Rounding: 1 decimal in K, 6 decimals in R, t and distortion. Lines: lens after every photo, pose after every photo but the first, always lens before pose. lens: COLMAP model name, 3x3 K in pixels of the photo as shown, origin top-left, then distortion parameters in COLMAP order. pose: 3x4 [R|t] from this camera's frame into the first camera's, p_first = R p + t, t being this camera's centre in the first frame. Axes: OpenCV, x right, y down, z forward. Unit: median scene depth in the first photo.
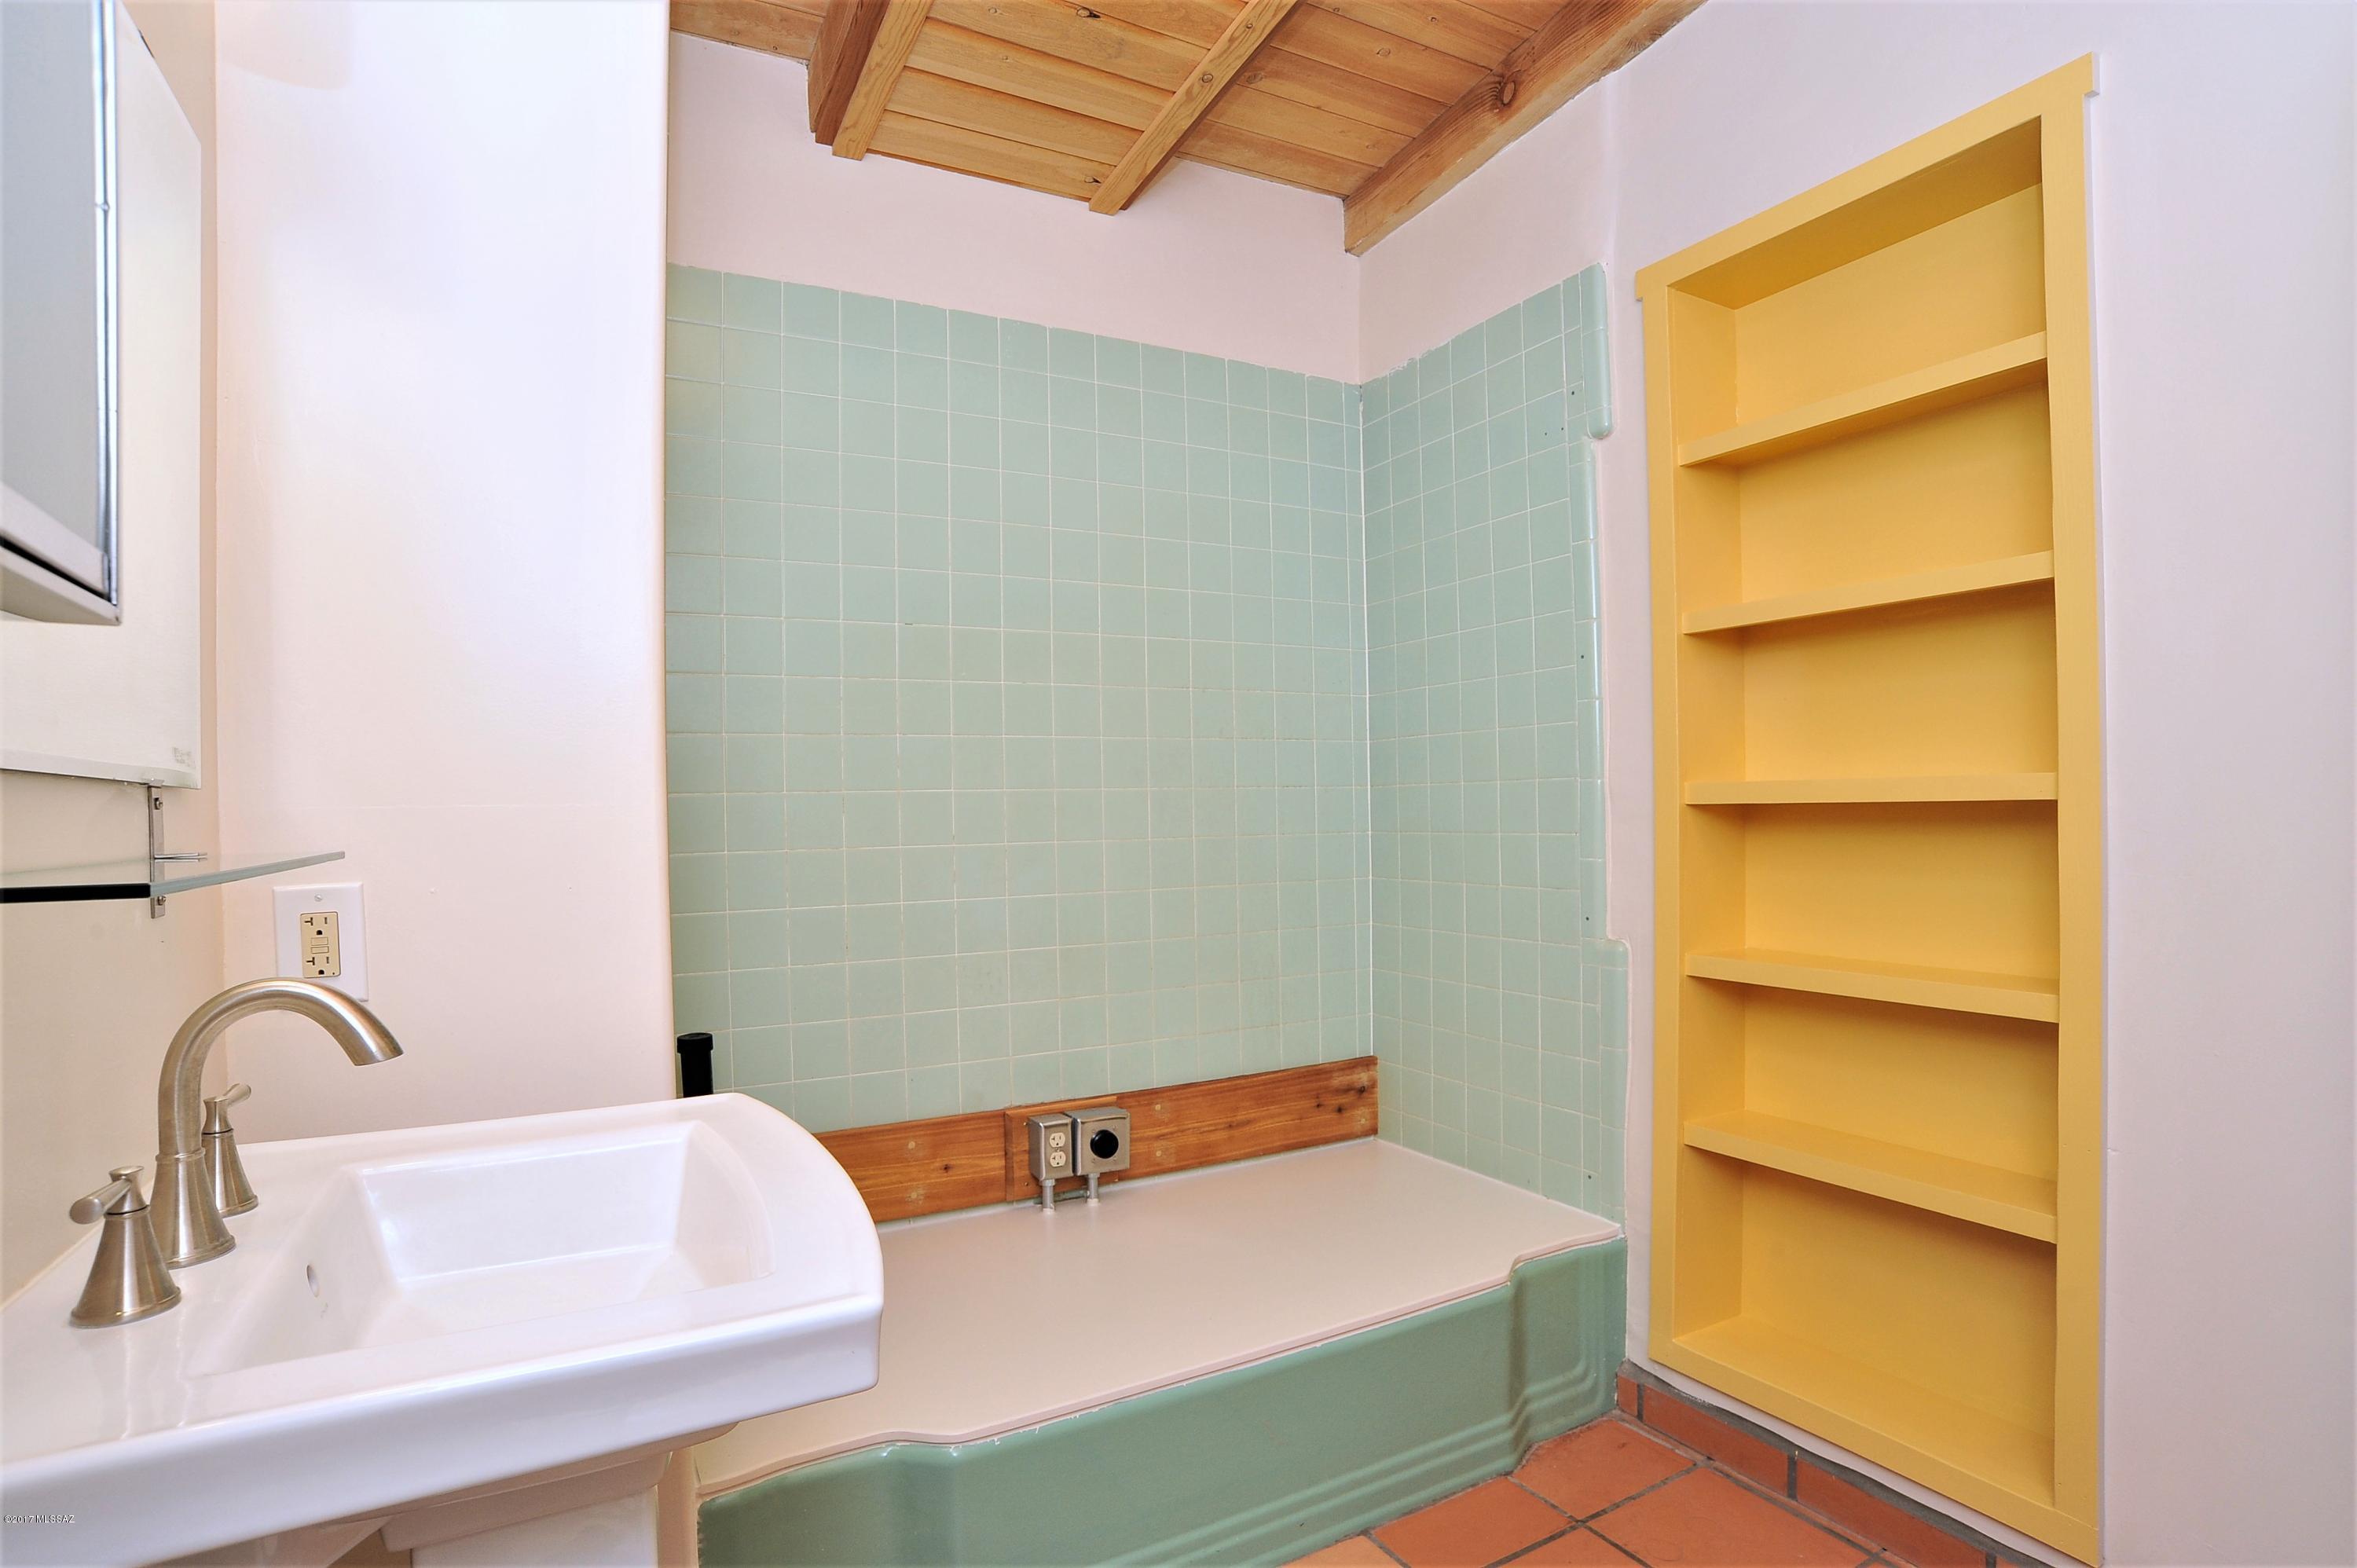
lens RADIAL K [[1173.7, 0, 1178.5], [0, 1173.7, 784.0], [0, 0, 1]] dist [-0.097786, 0.045065]
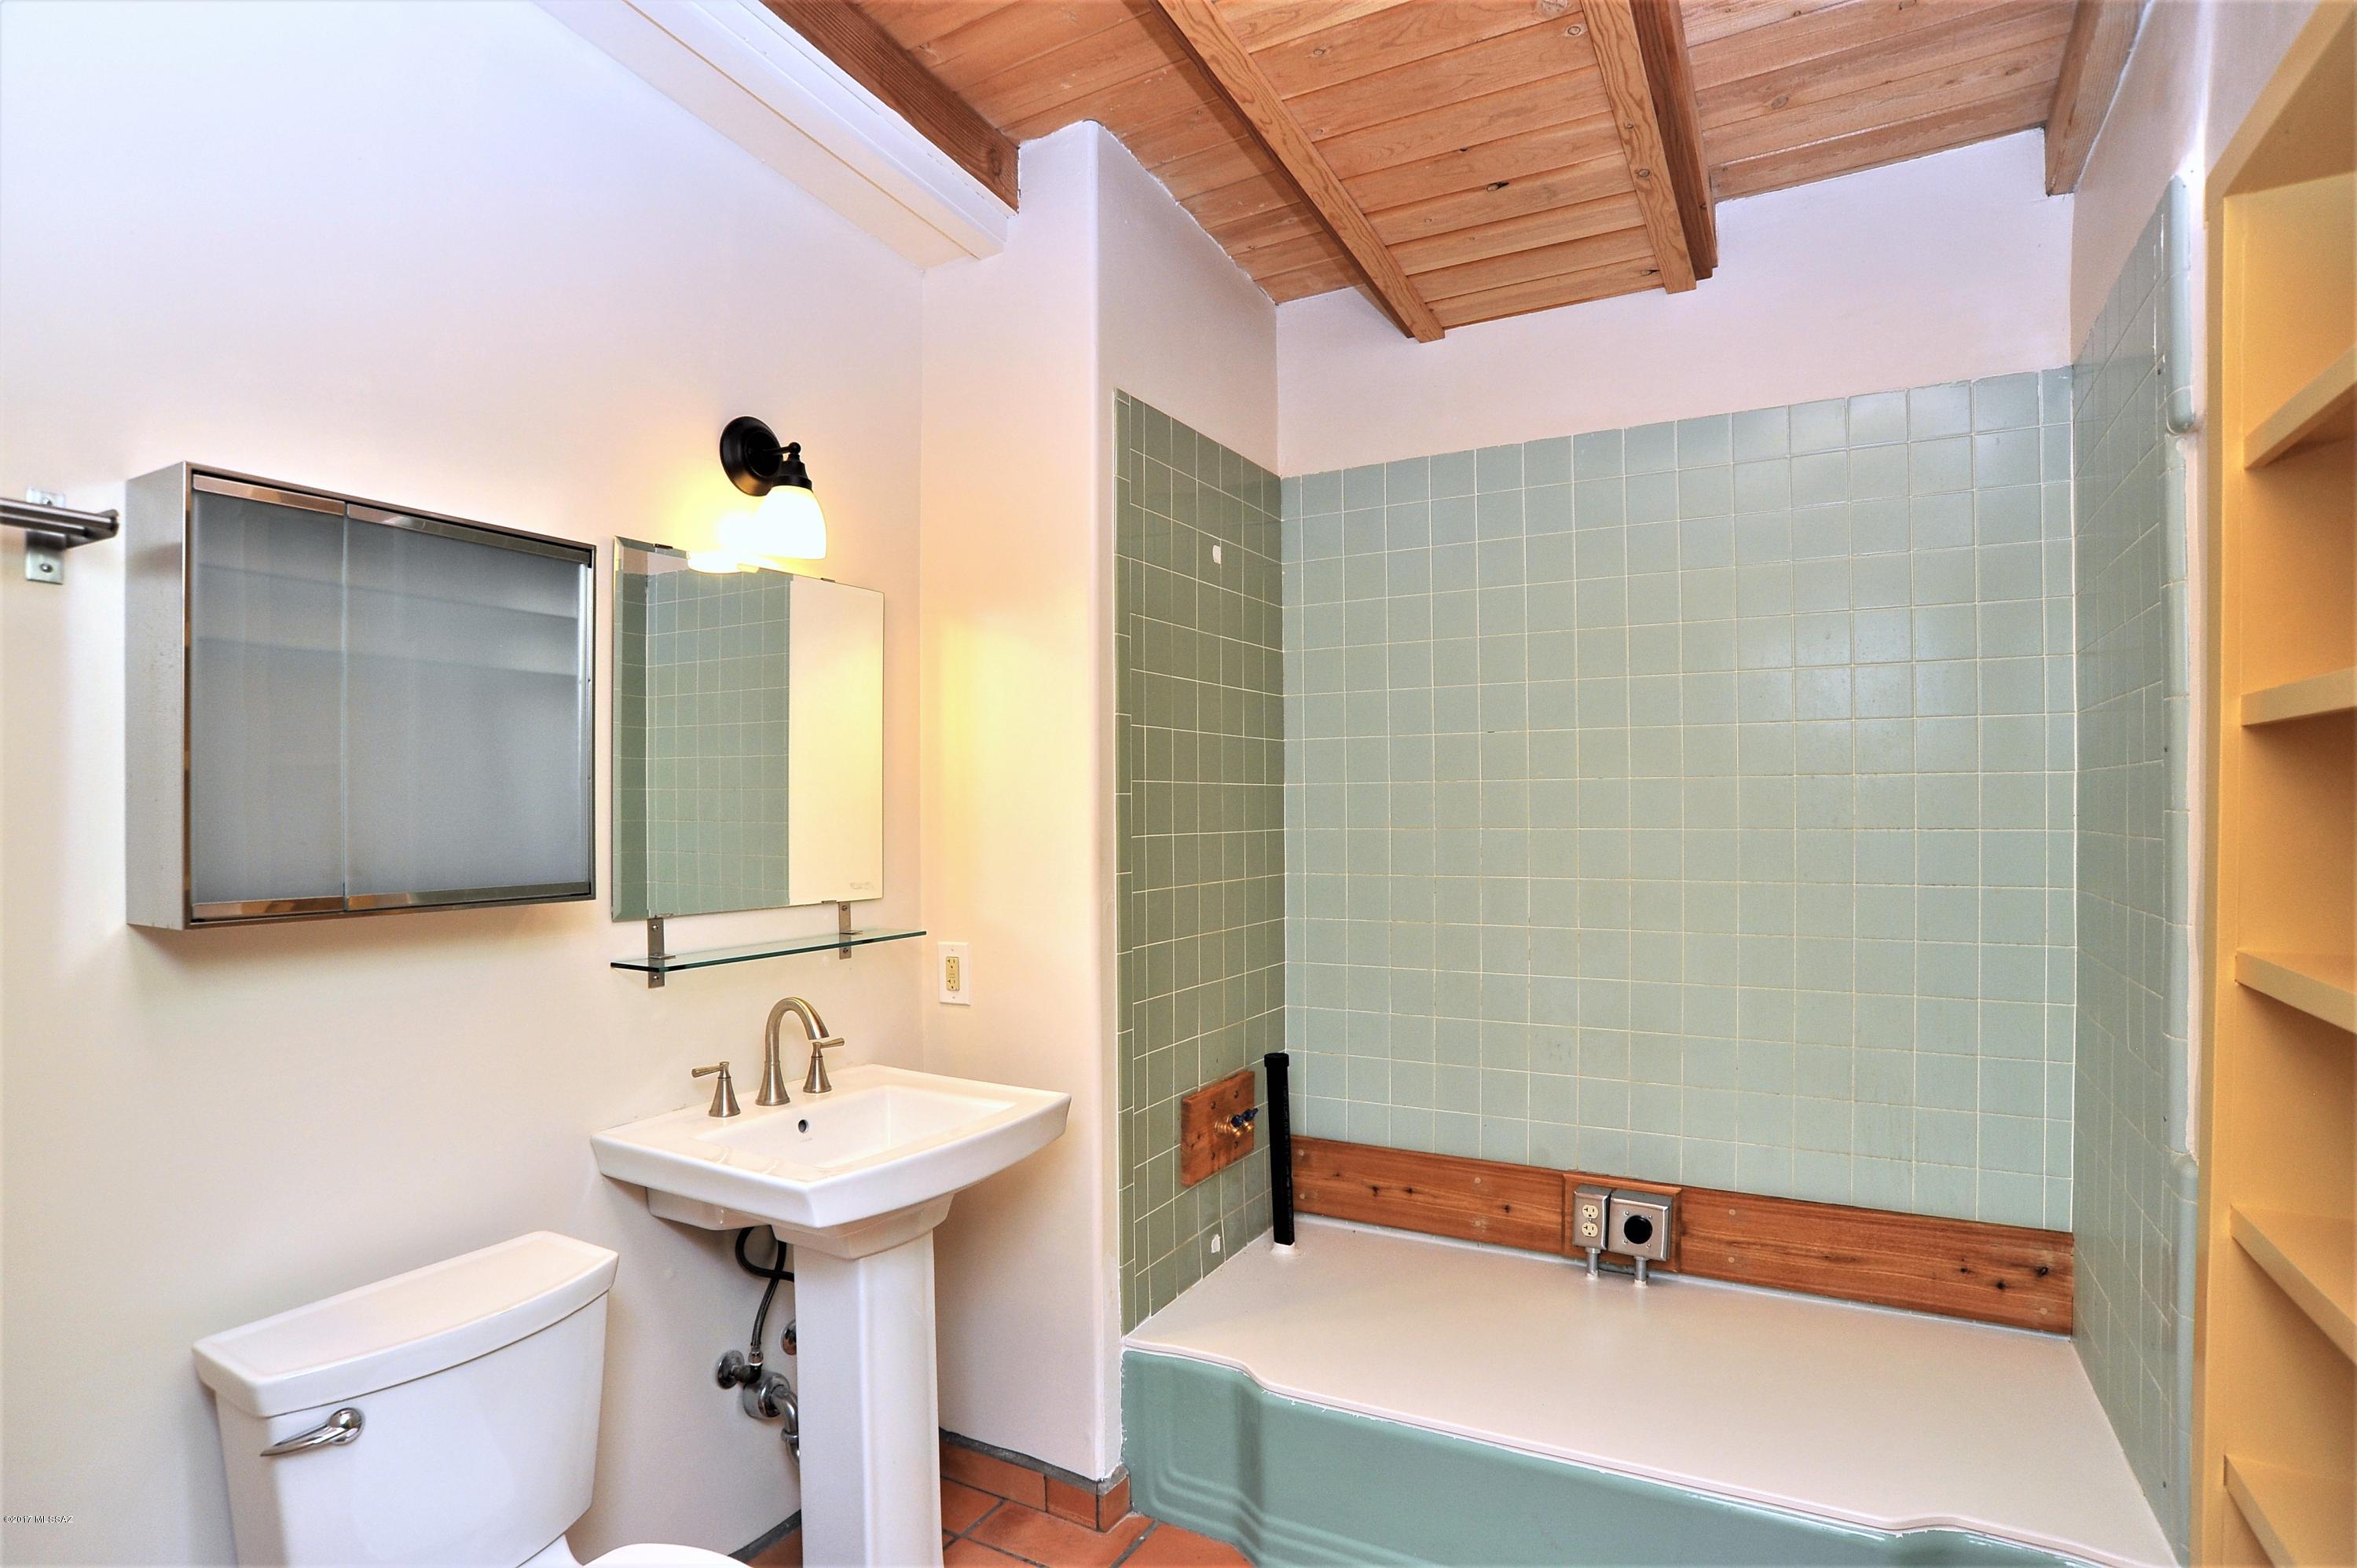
lens RADIAL K [[1173.7, 0, 1178.5], [0, 1173.7, 784.0], [0, 0, 1]] dist [-0.097786, 0.045065]
pose [[0.539749, -0.002852, -0.841821, 0.559598], [0.012231, 0.999915, 0.004455, -0.092220], [0.841737, -0.012701, 0.539738, 0.115336]]
